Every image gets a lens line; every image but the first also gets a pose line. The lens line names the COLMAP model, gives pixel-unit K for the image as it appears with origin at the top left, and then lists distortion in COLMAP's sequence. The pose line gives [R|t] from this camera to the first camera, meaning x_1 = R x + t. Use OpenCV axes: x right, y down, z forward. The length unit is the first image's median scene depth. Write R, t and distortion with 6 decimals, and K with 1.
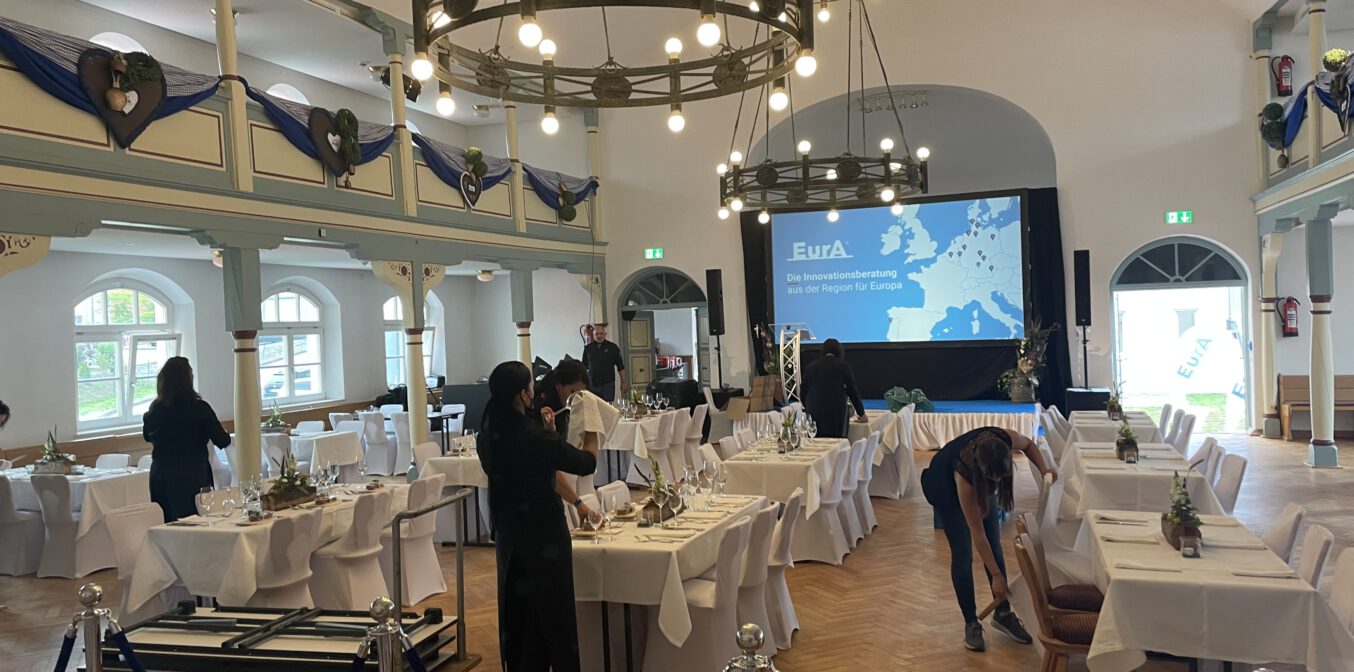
lens RADIAL K [[1006.1, 0, 676.0], [0, 1006.1, 333.8], [0, 0, 1]] dist [0.075394, -0.024670]
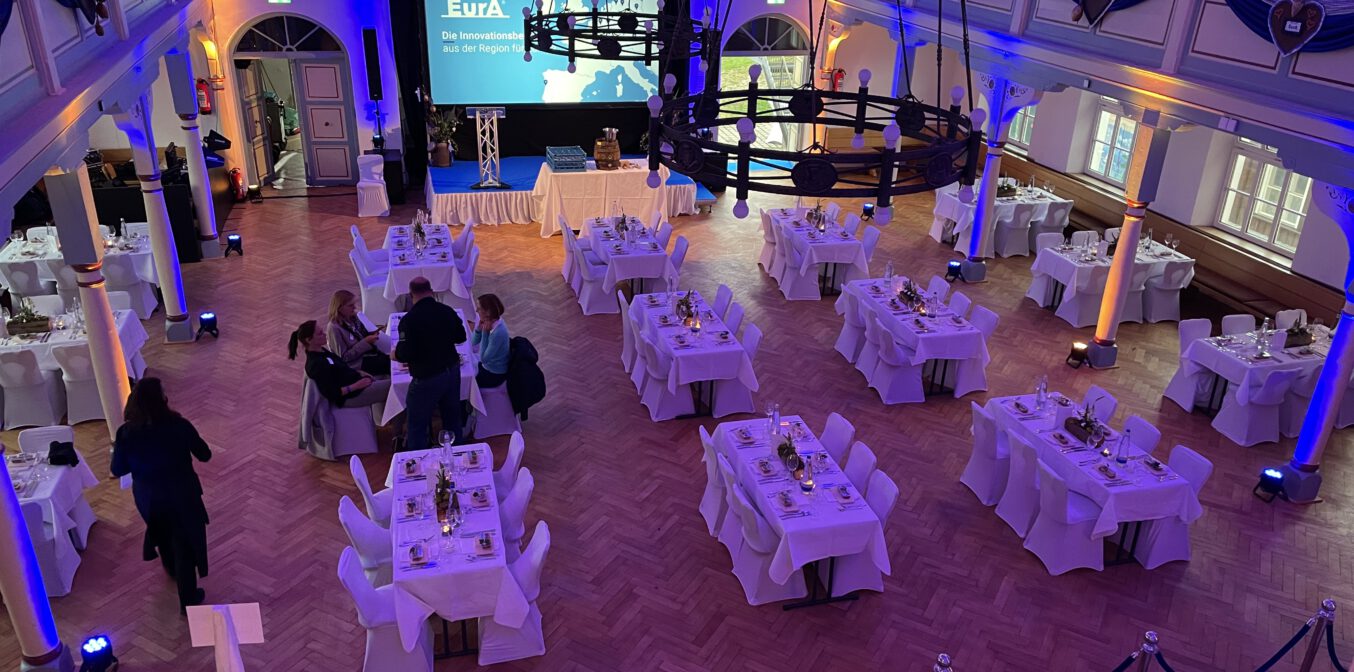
lens RADIAL K [[1006.1, 0, 674.7], [0, 1006.1, 336.3], [0, 0, 1]] dist [0.075394, -0.024670]
pose [[0.806759, -0.185900, 0.560876, -0.328483], [-0.057390, 0.920079, 0.387505, -0.190130], [-0.588087, -0.344812, 0.731613, 0.049043]]
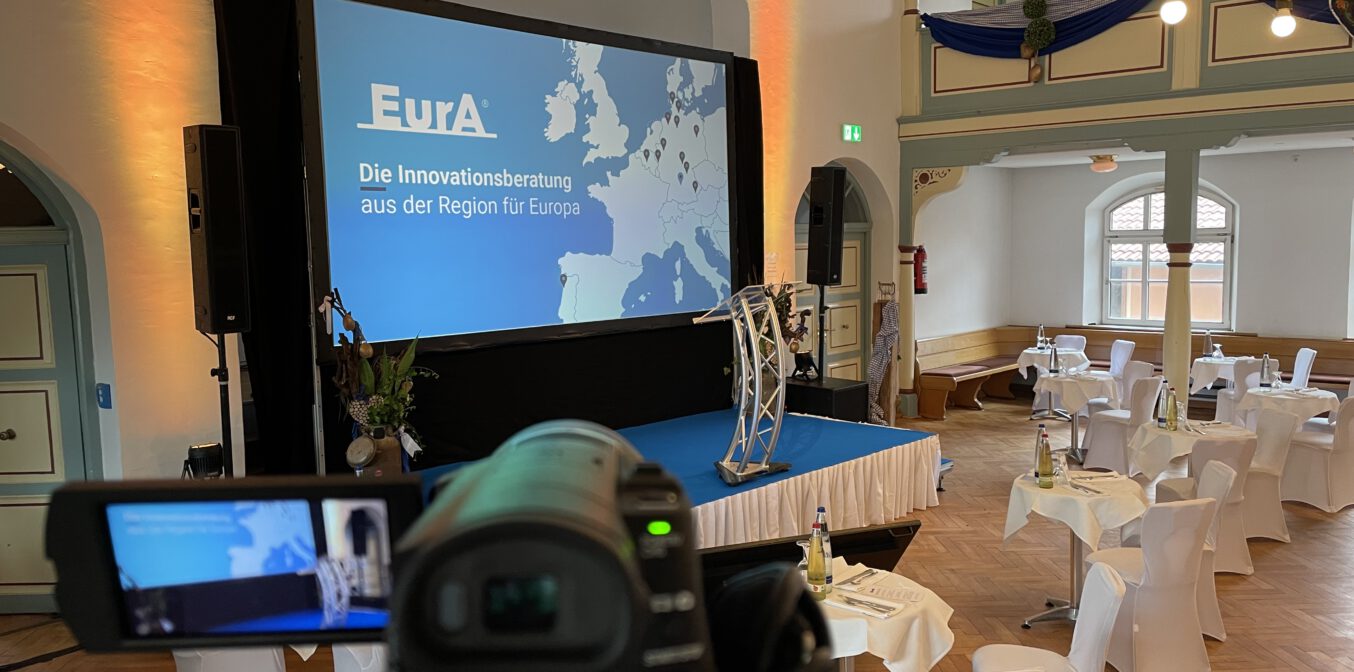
lens RADIAL K [[1006.1, 0, 670.5], [0, 1006.1, 337.8], [0, 0, 1]] dist [0.075394, -0.024670]
pose [[0.404997, -0.065356, 0.911979, -0.209929], [0.019058, 0.997829, 0.063045, -0.015315], [-0.914119, -0.008152, 0.405363, 0.765749]]
